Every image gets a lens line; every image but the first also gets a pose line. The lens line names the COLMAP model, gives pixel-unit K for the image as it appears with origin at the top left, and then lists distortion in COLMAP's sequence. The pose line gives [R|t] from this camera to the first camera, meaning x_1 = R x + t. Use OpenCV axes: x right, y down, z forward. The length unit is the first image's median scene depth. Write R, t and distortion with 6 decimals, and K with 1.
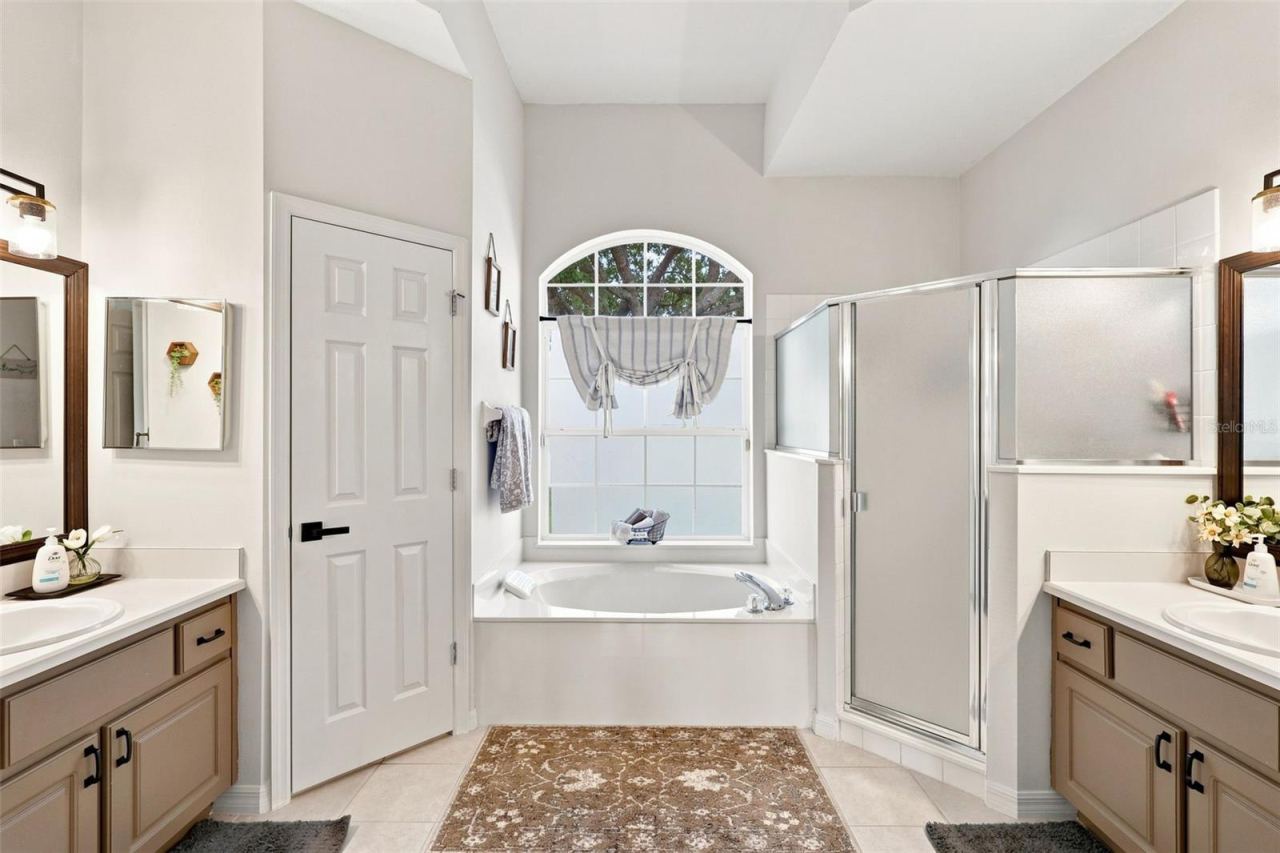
lens RADIAL K [[598.3, 0, 638.3], [0, 598.3, 422.3], [0, 0, 1]] dist [-0.005977, 0.001401]
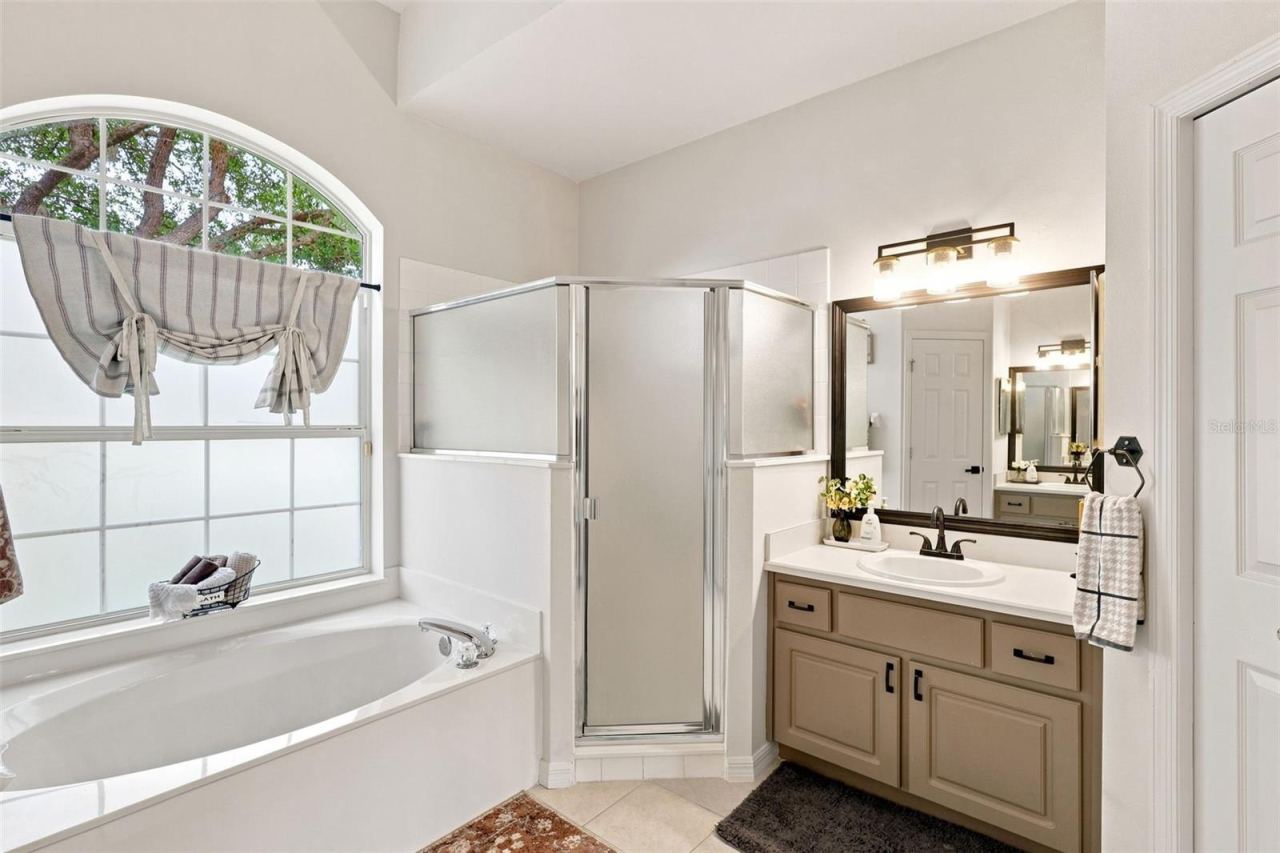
lens RADIAL K [[598.3, 0, 642.2], [0, 598.3, 421.2], [0, 0, 1]] dist [-0.005977, 0.001401]
pose [[0.636554, 0.002158, 0.771229, -0.274488], [-0.004395, 0.999990, 0.000829, 0.000542], [-0.771219, -0.003917, 0.636557, 0.364450]]
